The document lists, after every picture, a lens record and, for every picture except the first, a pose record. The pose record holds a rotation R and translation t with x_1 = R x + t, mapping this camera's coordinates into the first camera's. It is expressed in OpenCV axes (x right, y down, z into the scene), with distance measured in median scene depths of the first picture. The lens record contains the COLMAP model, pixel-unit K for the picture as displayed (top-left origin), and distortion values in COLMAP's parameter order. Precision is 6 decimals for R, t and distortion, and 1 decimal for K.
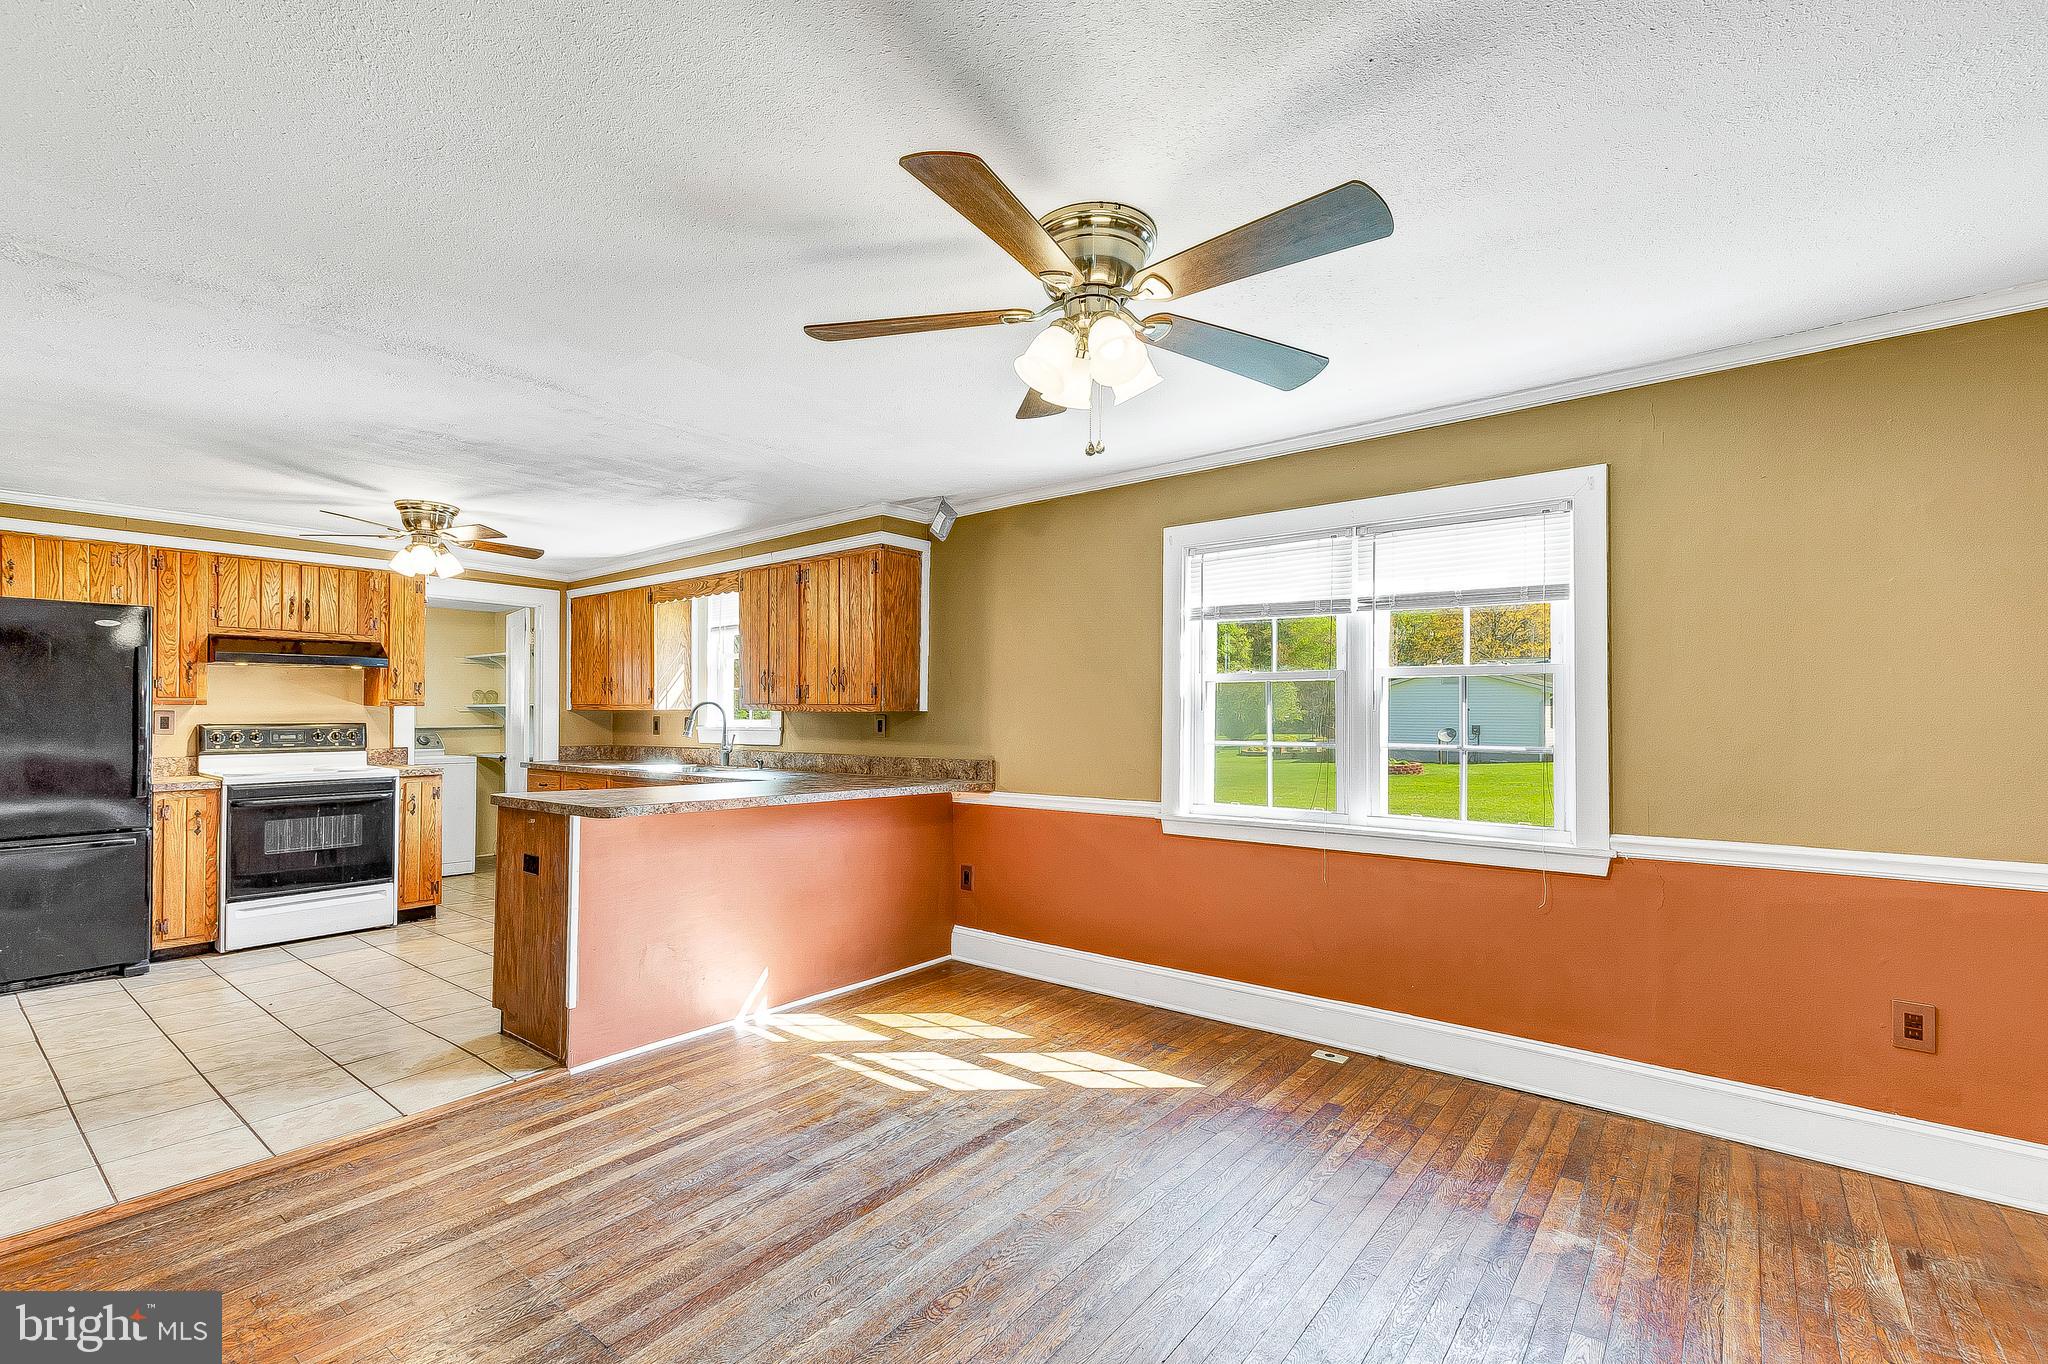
lens RADIAL K [[908.2, 0, 1026.4], [0, 908.2, 708.3], [0, 0, 1]] dist [0.014485, -0.009133]
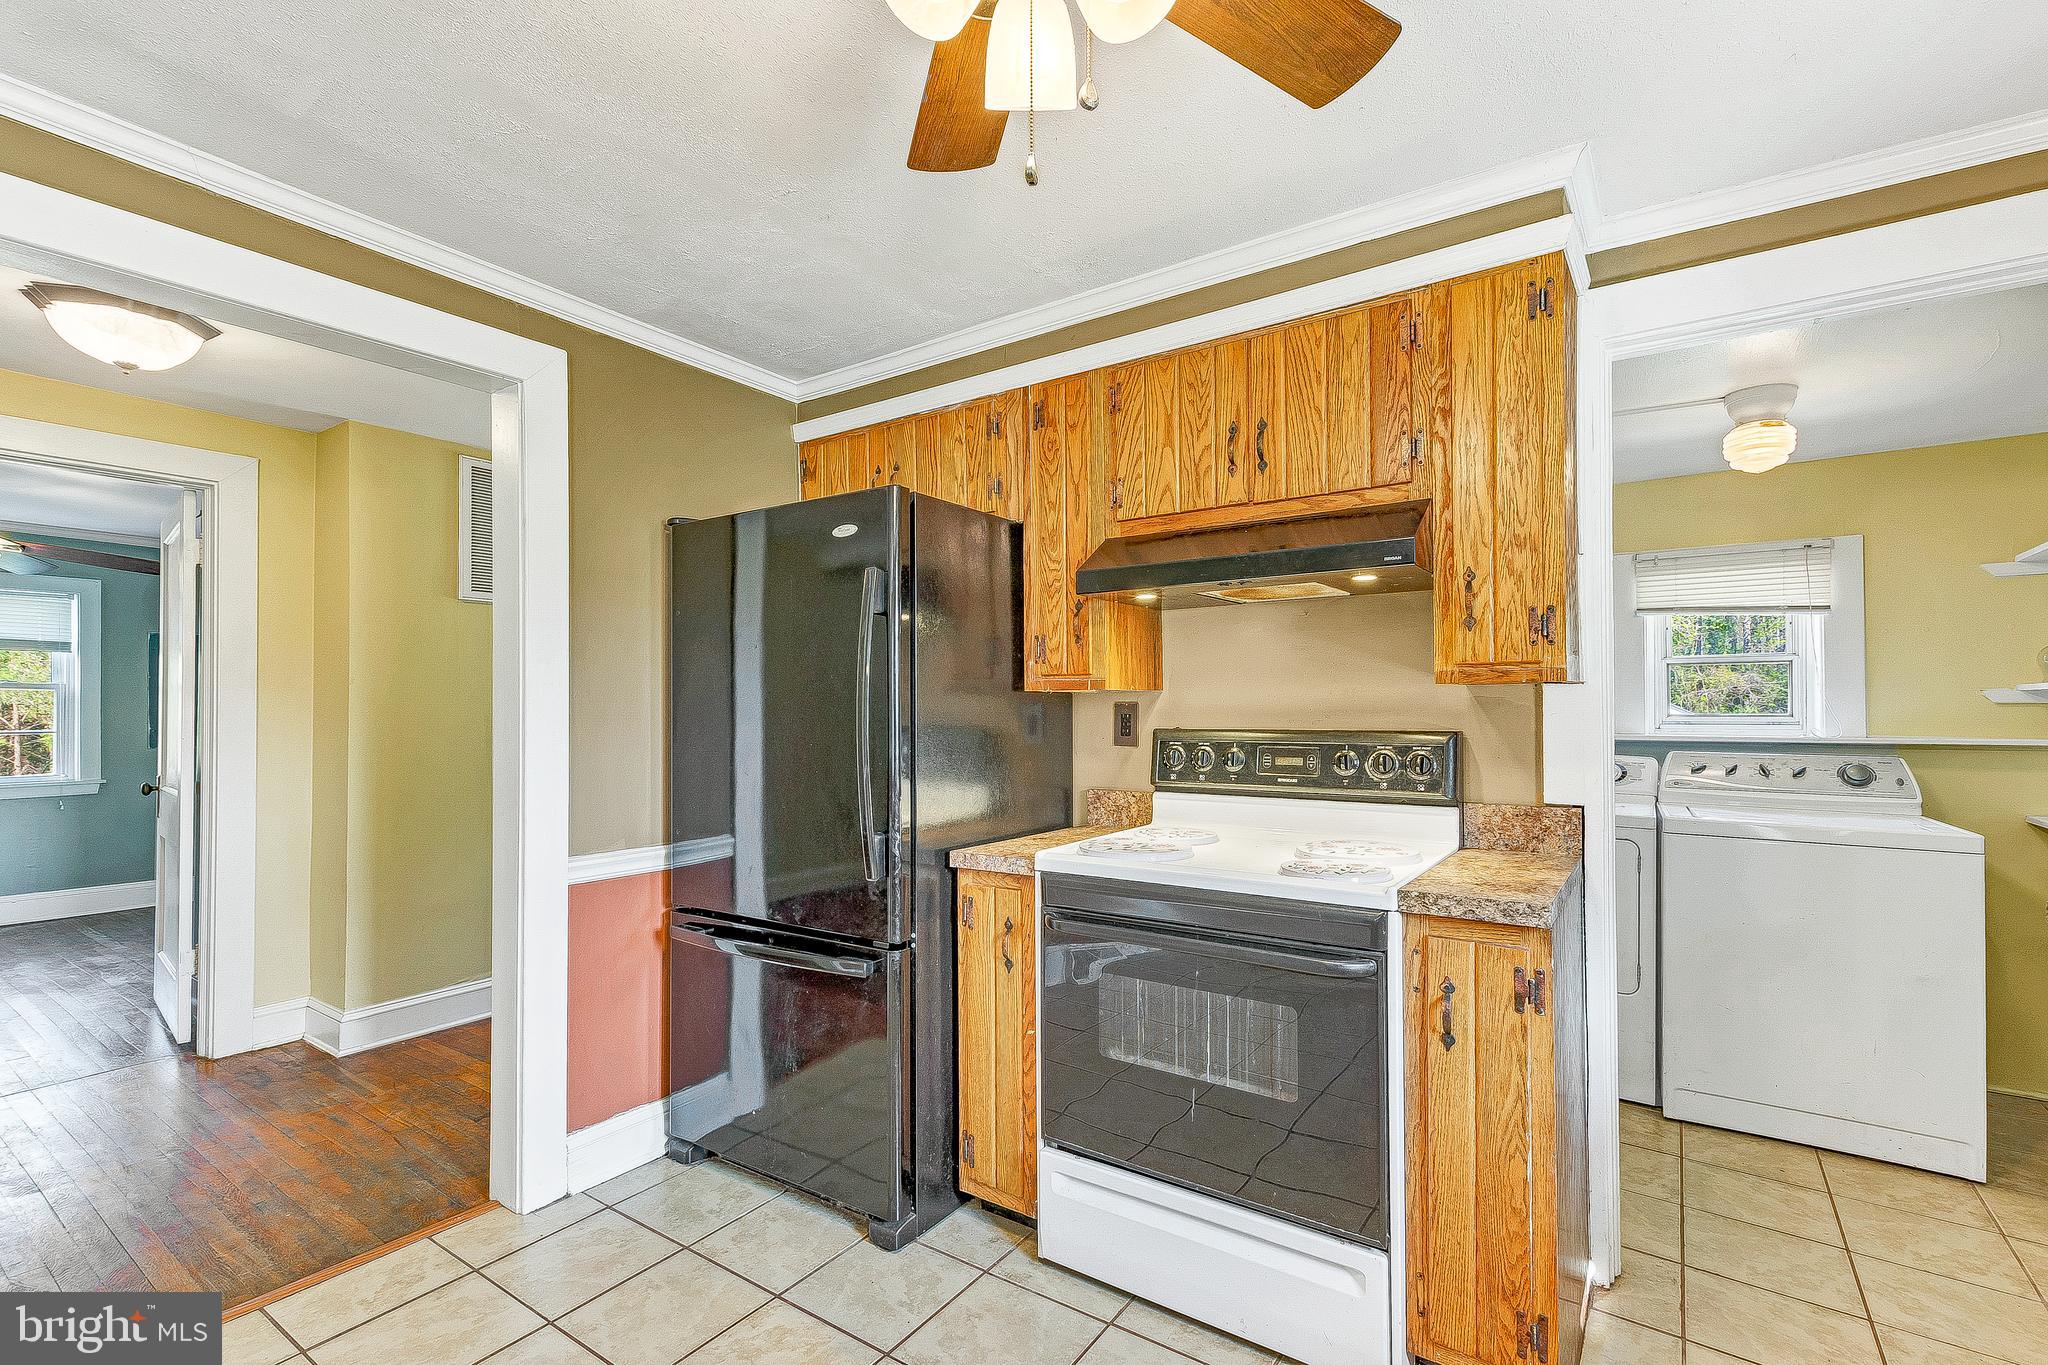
lens RADIAL K [[933.3, 0, 1012.9], [0, 933.3, 702.6], [0, 0, 1]] dist [0.015462, 0.000760]
pose [[0.051257, -0.008377, -0.998650, -0.411425], [0.007220, 0.999942, -0.008018, 0.006903], [0.998659, -0.006799, 0.051315, 0.925784]]
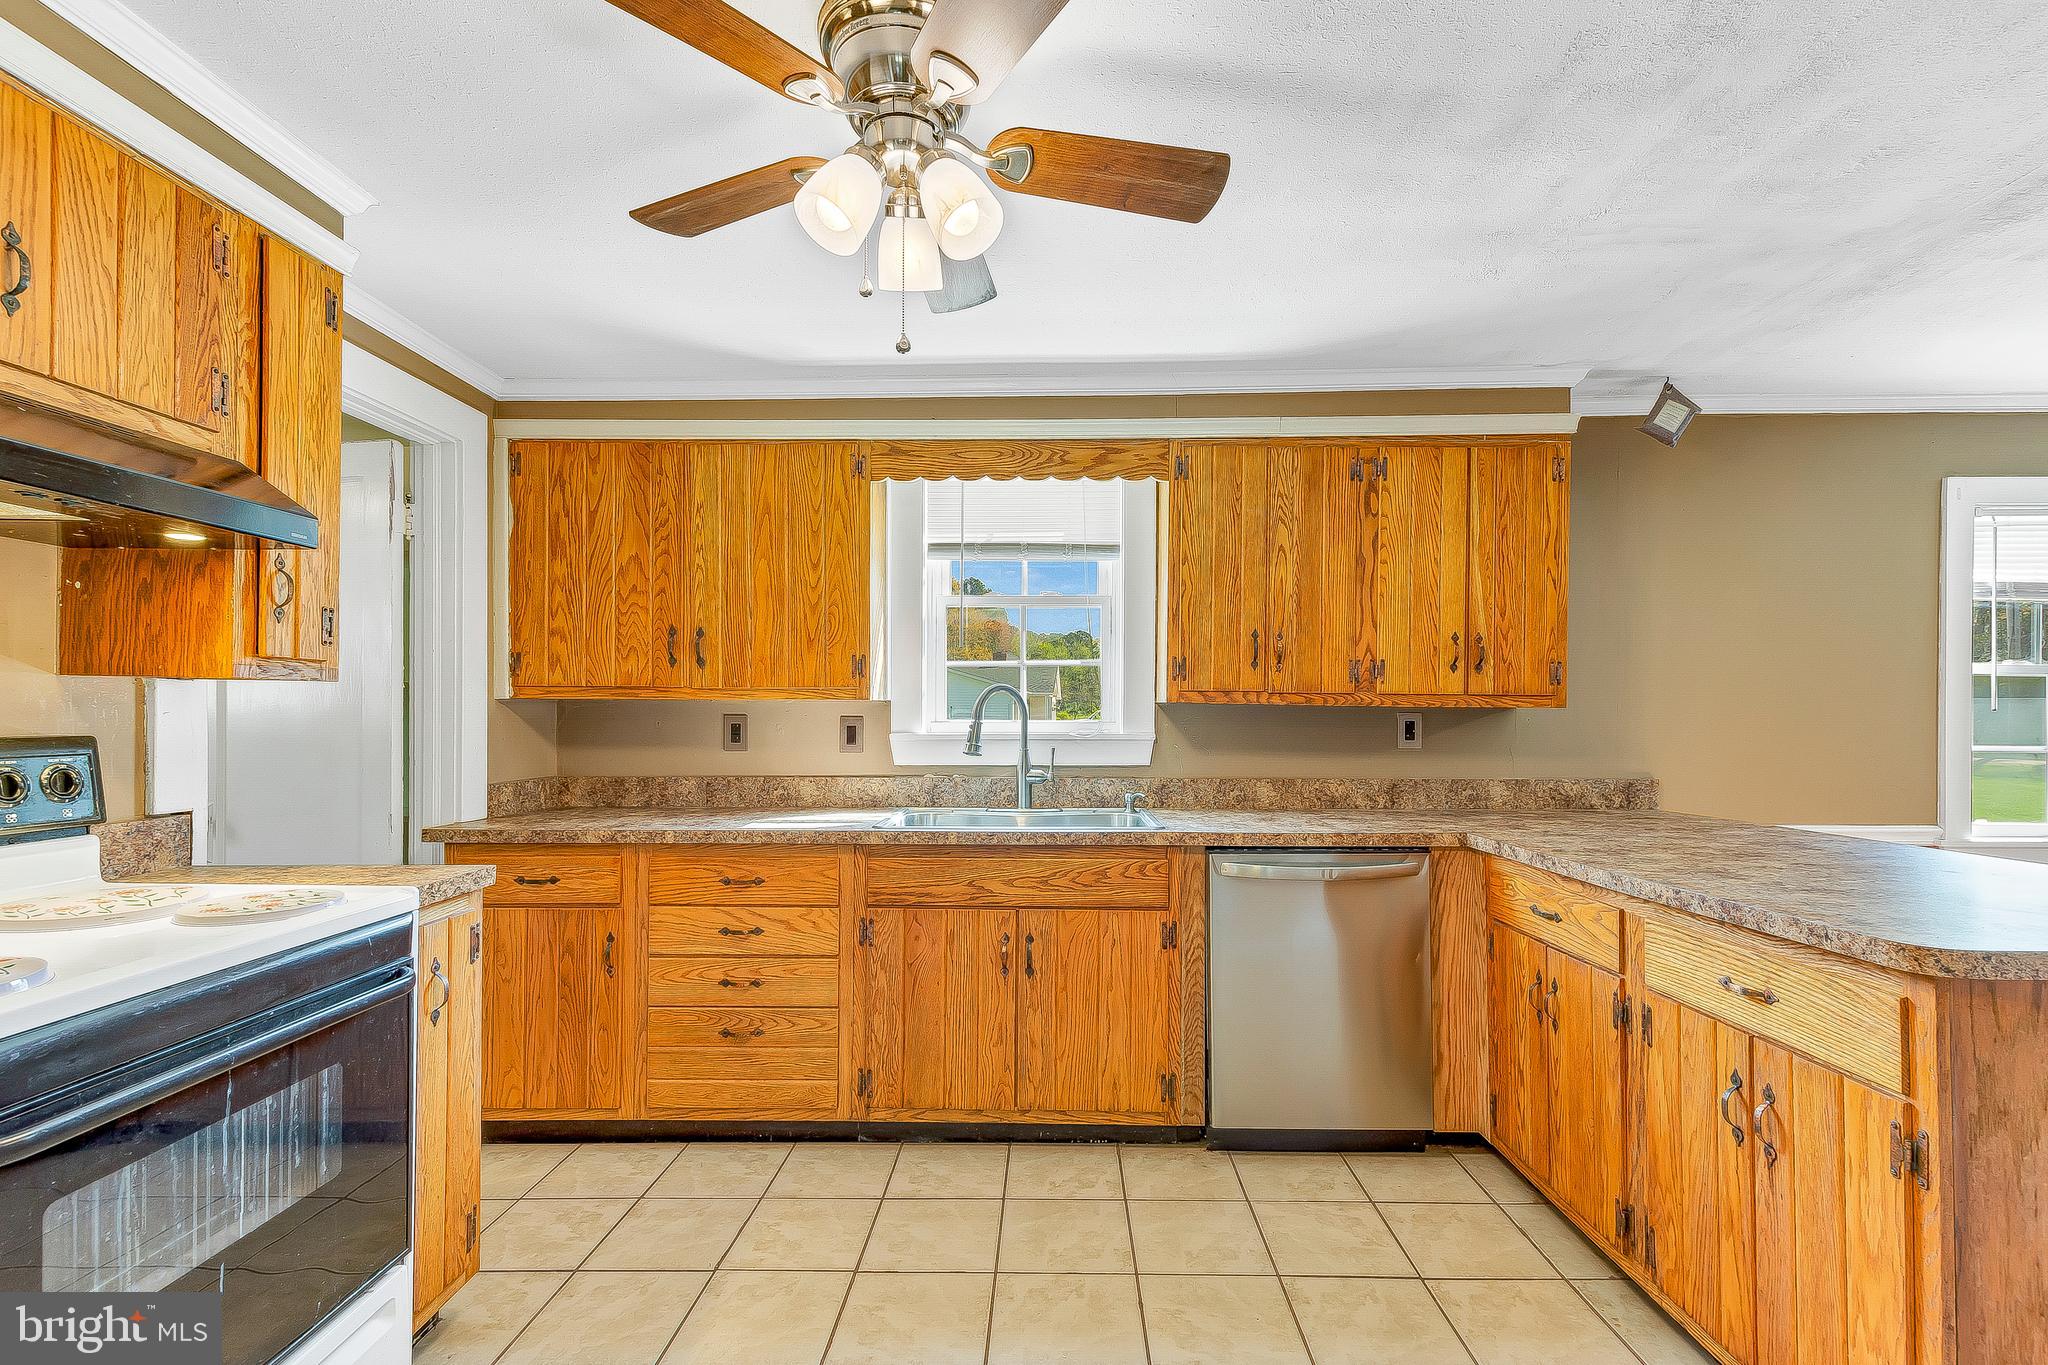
lens RADIAL K [[923.1, 0, 1074.2], [0, 923.1, 719.0], [0, 0, 1]] dist [0.013937, -0.000485]
pose [[0.789154, -0.002122, 0.614192, -0.754260], [-0.006477, 0.999910, 0.011777, 0.005953], [-0.614161, -0.013272, 0.789069, 0.664892]]
